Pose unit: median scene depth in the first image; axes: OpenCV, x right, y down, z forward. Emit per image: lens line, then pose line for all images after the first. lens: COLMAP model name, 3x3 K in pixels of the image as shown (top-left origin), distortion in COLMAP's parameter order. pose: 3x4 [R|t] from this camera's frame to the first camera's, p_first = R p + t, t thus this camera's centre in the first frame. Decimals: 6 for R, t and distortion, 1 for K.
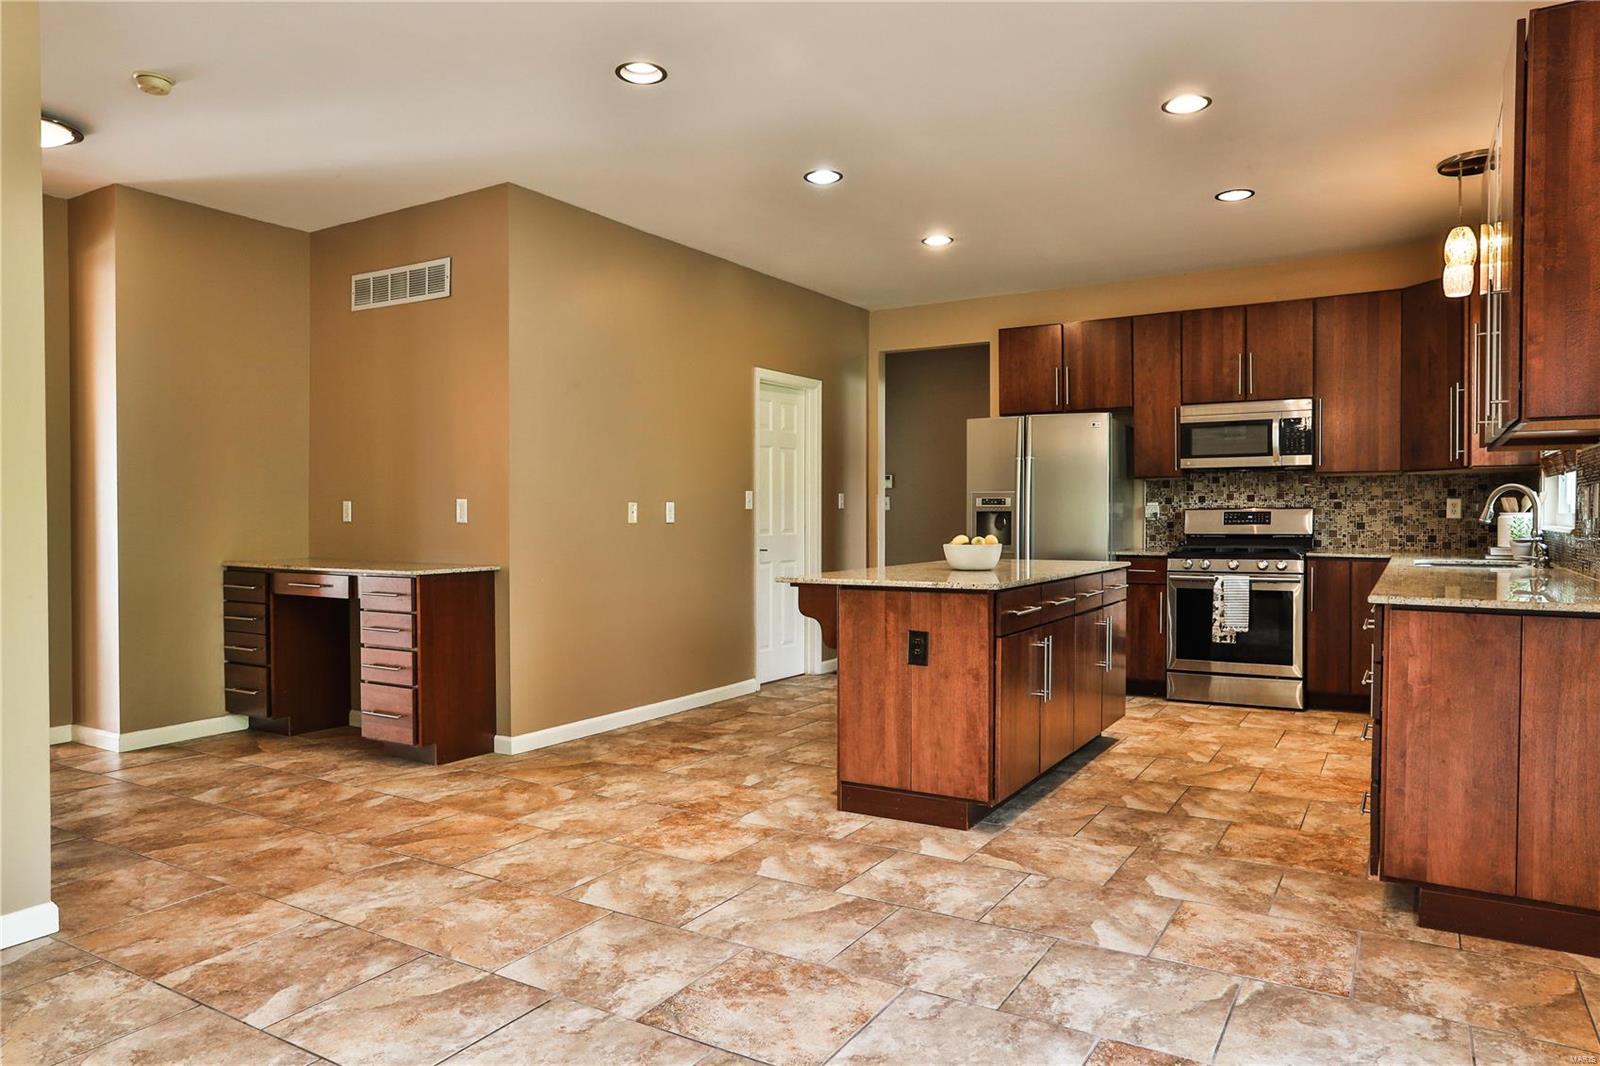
lens RADIAL K [[1050.9, 0, 800.0], [0, 1050.9, 533.0], [0, 0, 1]] dist [-0.008824, 0.000796]
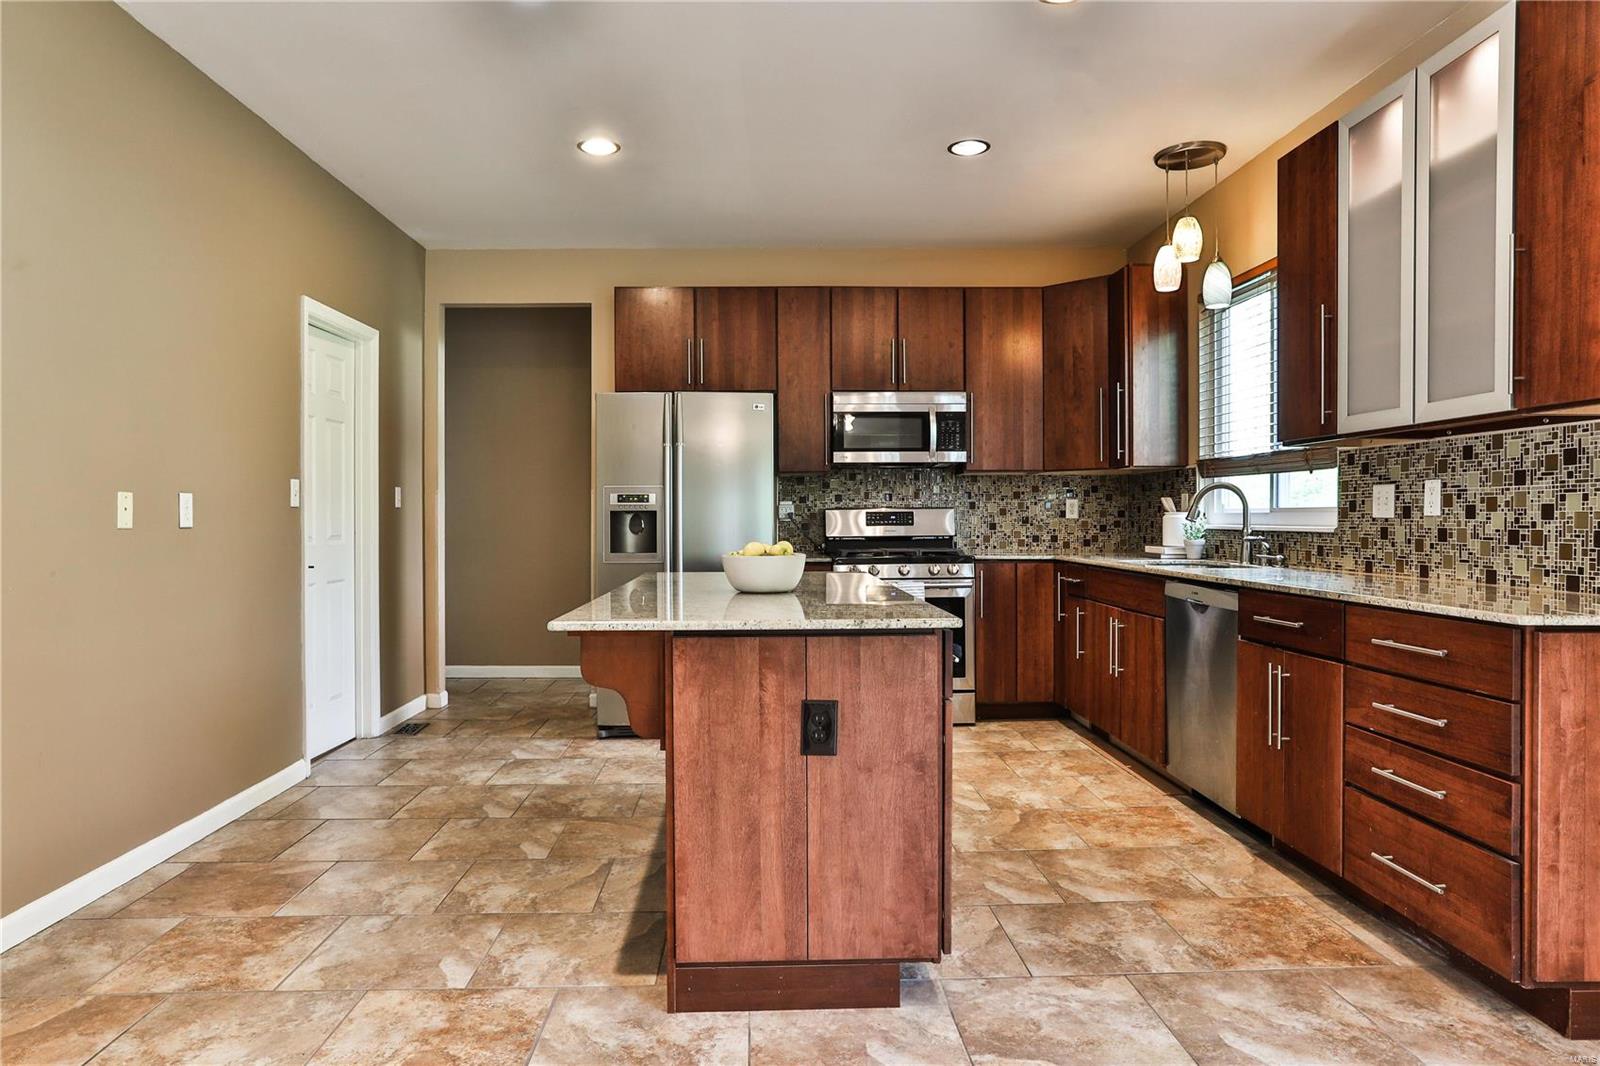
lens RADIAL K [[1021.1, 0, 808.7], [0, 1021.1, 525.9], [0, 0, 1]] dist [-0.044613, 0.043518]
pose [[0.839193, -0.005300, 0.543808, -0.136926], [0.010831, 0.999917, -0.006970, -0.002701], [-0.543725, 0.011739, 0.839181, 0.318459]]
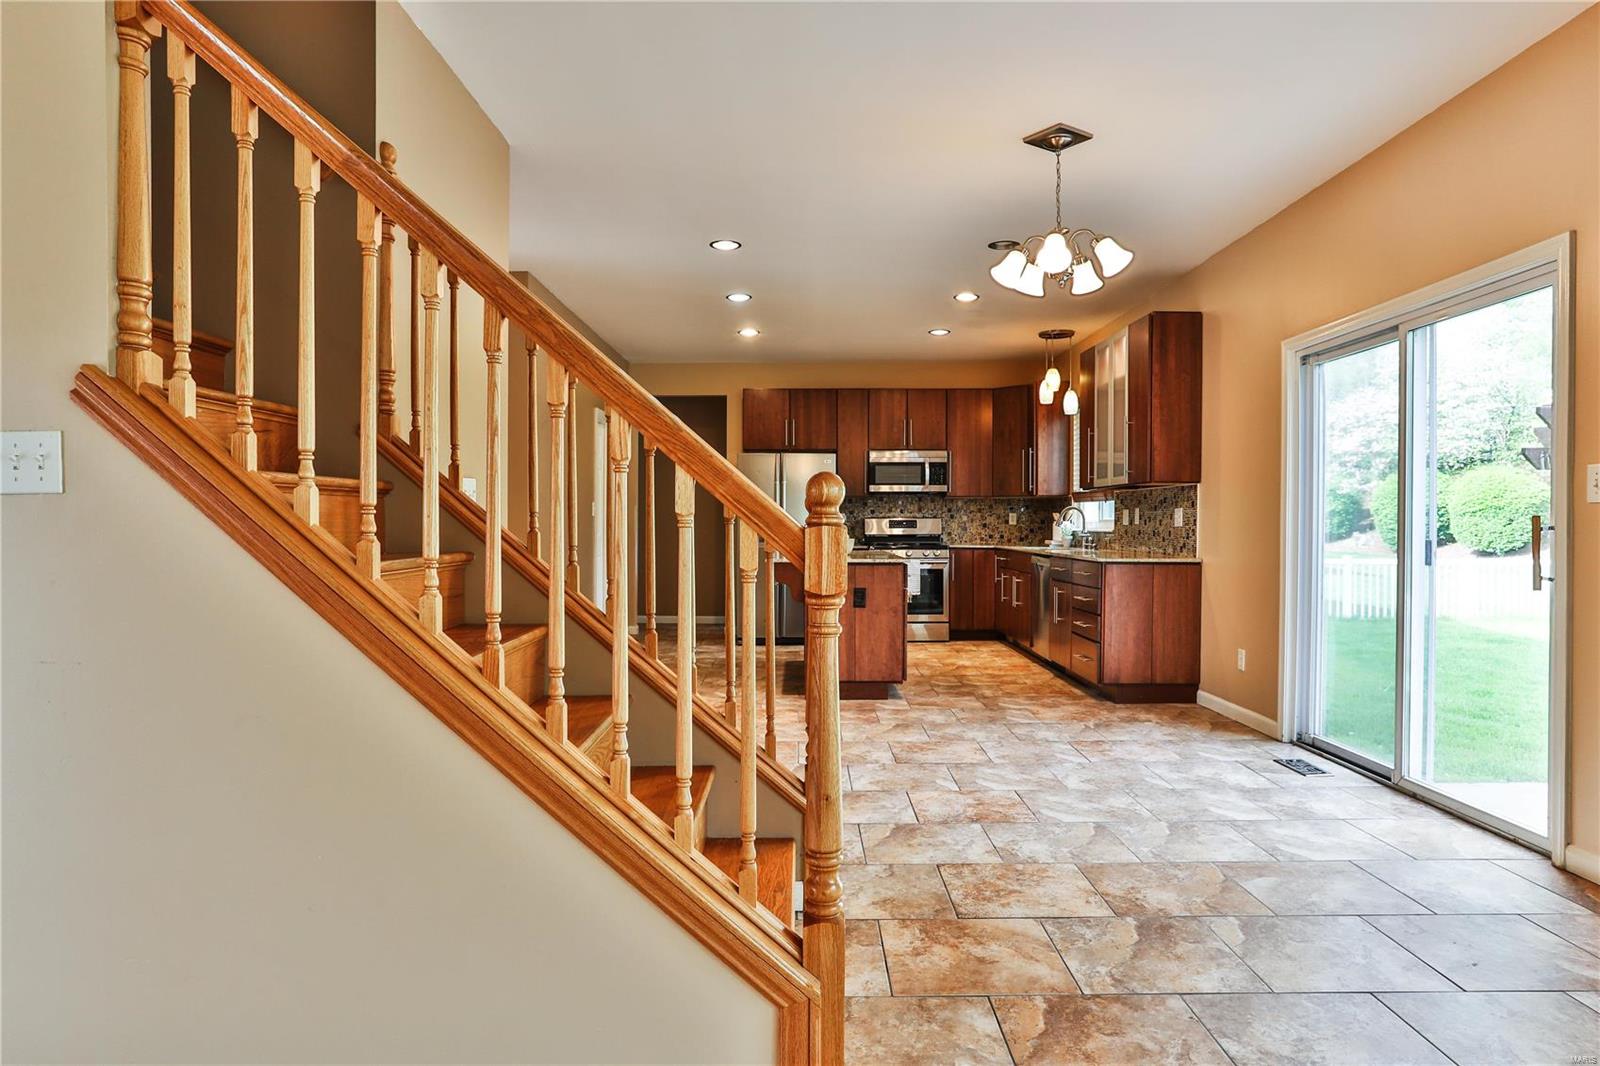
lens RADIAL K [[1014.8, 0, 842.0], [0, 1014.8, 529.0], [0, 0, 1]] dist [-0.022464, -0.000016]
pose [[0.844530, 0.001348, 0.535507, -0.513468], [0.004057, 0.999952, -0.008915, 0.006995], [-0.535493, 0.009702, 0.844484, -0.253865]]
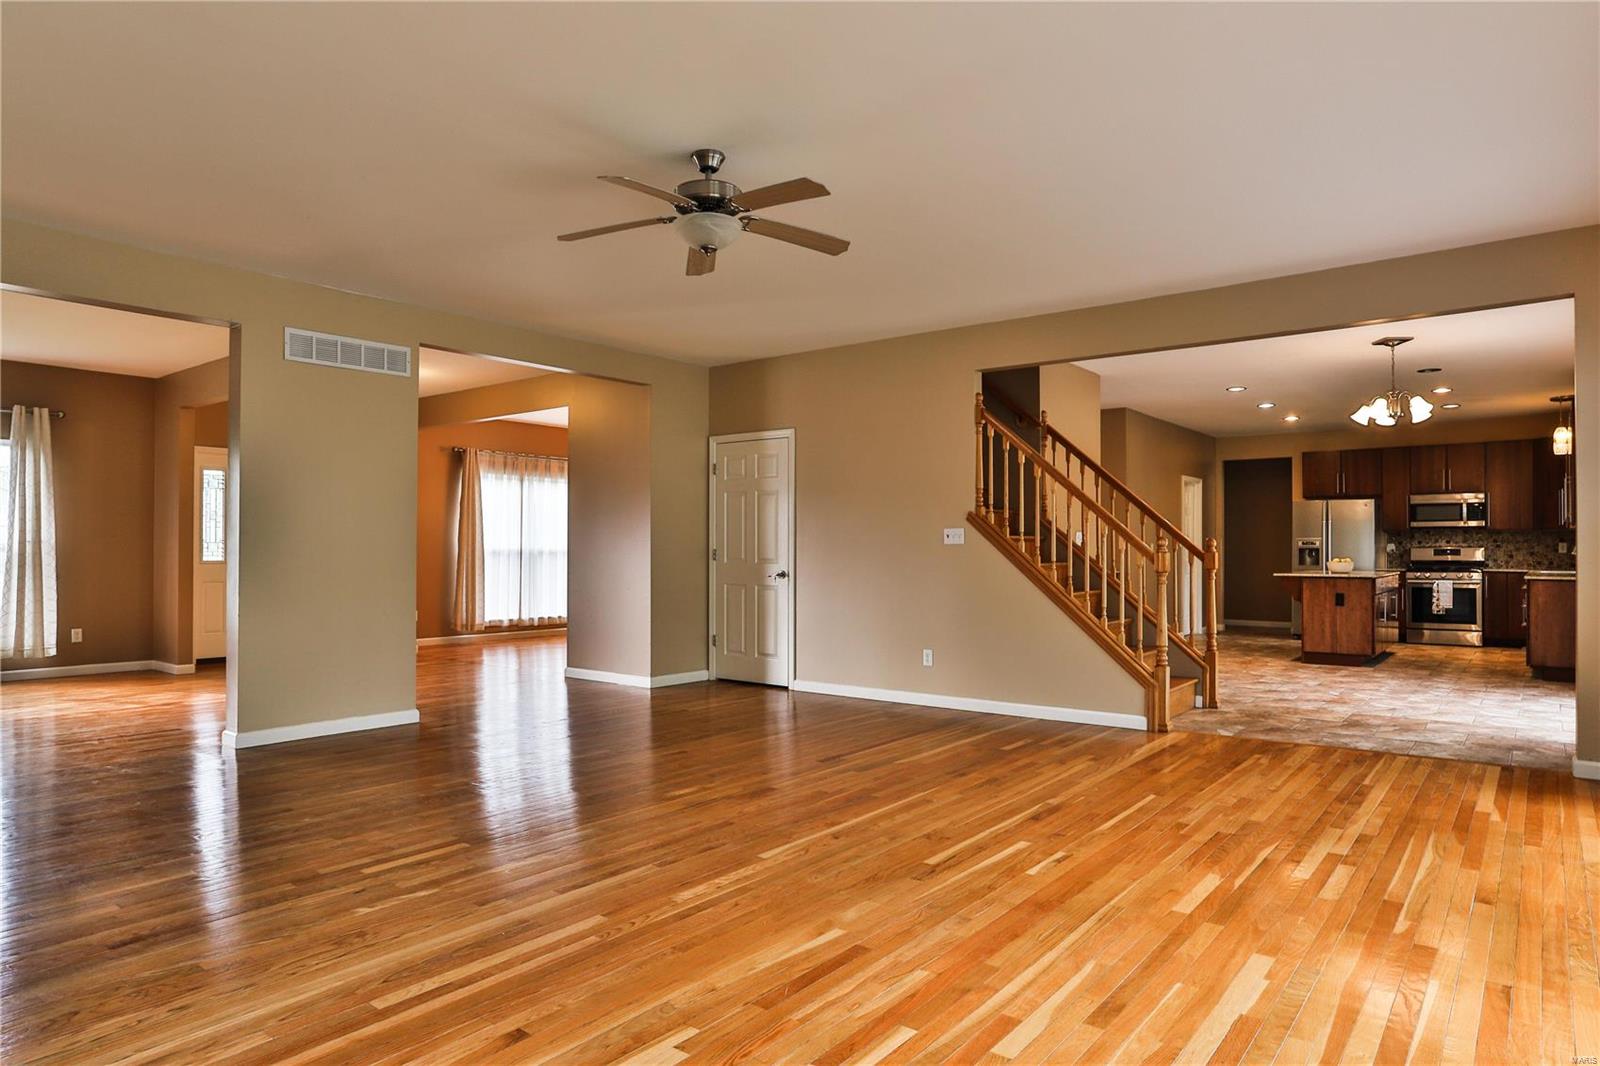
lens RADIAL K [[959.1, 0, 802.2], [0, 959.1, 542.3], [0, 0, 1]] dist [-0.003620, 0.000849]
pose [[0.991840, 0.002408, -0.127463, -0.595526], [-0.005469, 0.999705, -0.023667, 0.017788], [0.127368, 0.024171, 0.991561, -1.019466]]
